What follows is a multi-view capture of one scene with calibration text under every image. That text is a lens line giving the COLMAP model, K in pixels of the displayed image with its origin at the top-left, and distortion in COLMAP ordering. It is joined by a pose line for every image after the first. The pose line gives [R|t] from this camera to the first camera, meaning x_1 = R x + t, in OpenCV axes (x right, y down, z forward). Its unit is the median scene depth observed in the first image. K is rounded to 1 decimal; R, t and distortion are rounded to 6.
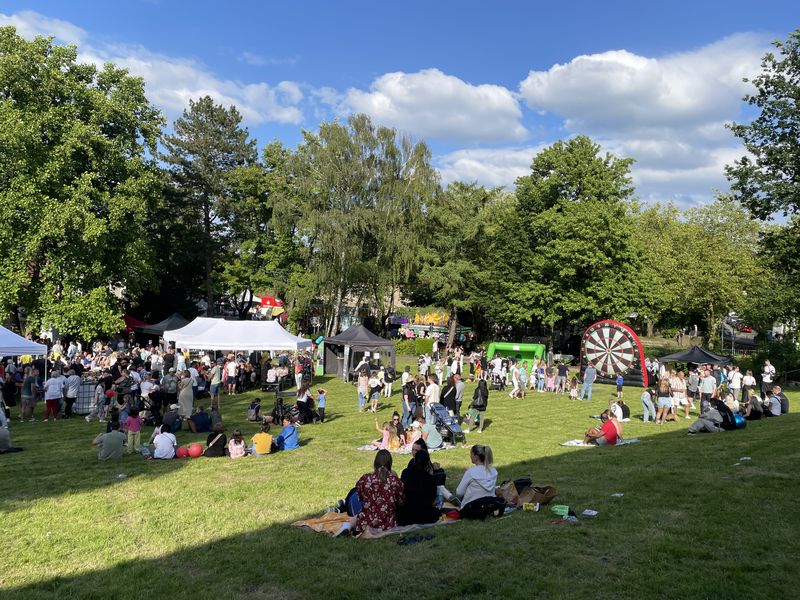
lens RADIAL K [[606.0, 0, 396.2], [0, 606.0, 287.8], [0, 0, 1]] dist [0.099348, -0.118133]
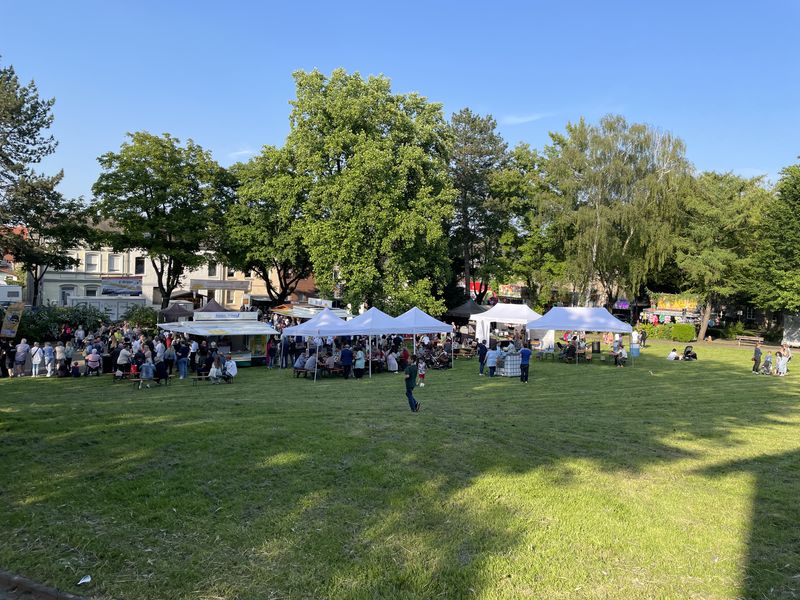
lens RADIAL K [[606.0, 0, 405.7], [0, 606.0, 290.6], [0, 0, 1]] dist [0.099348, -0.118133]
pose [[0.976105, -0.000461, -0.217301, -0.188874], [0.008188, 0.999366, 0.034662, -0.014872], [0.217147, -0.035613, 0.975489, -0.155174]]
